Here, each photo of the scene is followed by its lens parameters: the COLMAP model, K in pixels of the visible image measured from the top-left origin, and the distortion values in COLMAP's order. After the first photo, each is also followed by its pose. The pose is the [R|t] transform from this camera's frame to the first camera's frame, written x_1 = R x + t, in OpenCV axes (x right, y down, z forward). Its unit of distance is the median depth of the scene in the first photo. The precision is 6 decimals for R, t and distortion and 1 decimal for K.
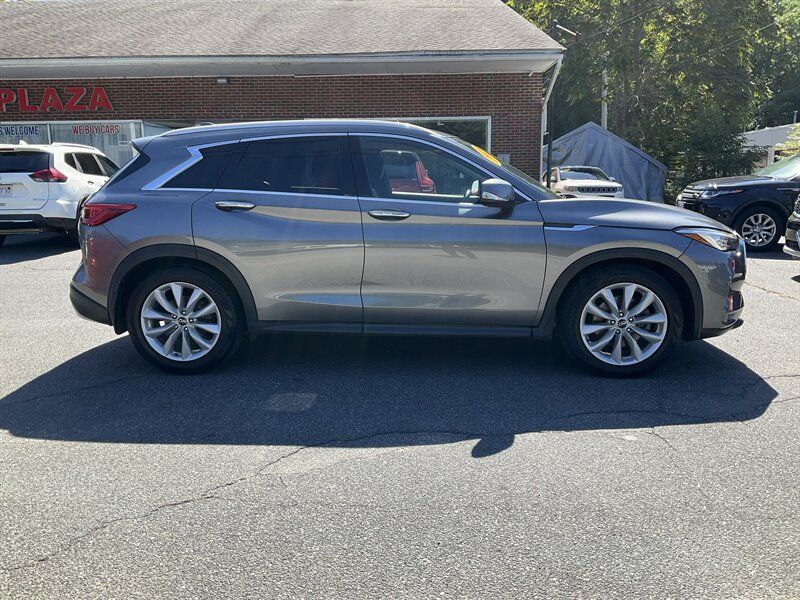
lens RADIAL K [[659.7, 0, 400.0], [0, 659.7, 300.0], [0, 0, 1]] dist [0.062369, -0.083904]
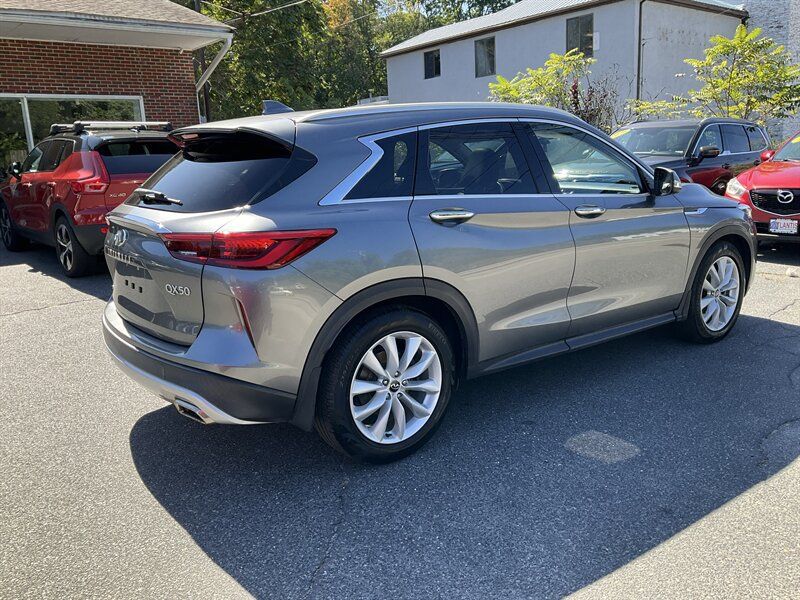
lens RADIAL K [[659.7, 0, 400.0], [0, 659.7, 300.0], [0, 0, 1]] dist [0.062369, -0.083904]
pose [[0.771219, -0.157720, 0.616721, -0.741960], [0.144130, 0.986924, 0.072159, -0.108415], [-0.620038, 0.033237, 0.783867, 0.443631]]
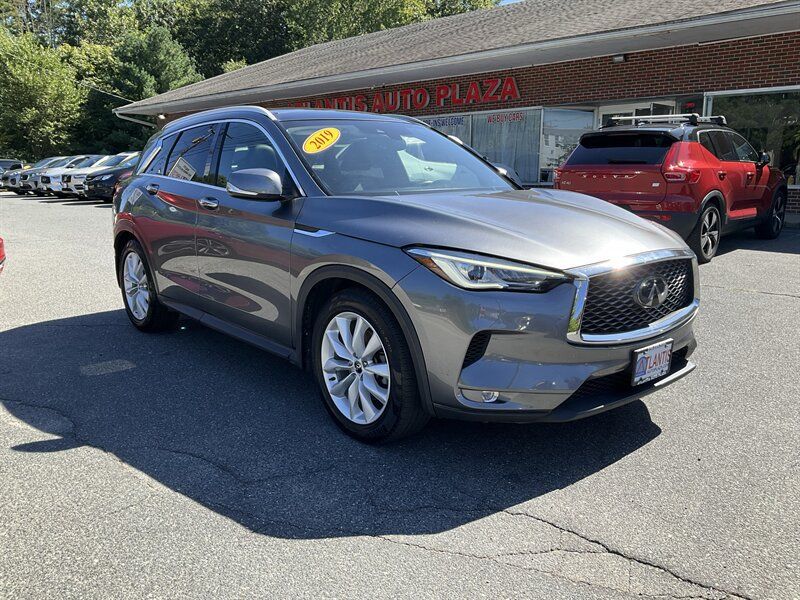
lens RADIAL K [[659.7, 0, 400.0], [0, 659.7, 300.0], [0, 0, 1]] dist [0.062369, -0.083904]
pose [[0.698330, 0.152916, -0.699251, 0.848771], [-0.136033, 0.987462, 0.080090, -0.101257], [0.702731, 0.039192, 0.710376, 0.487644]]
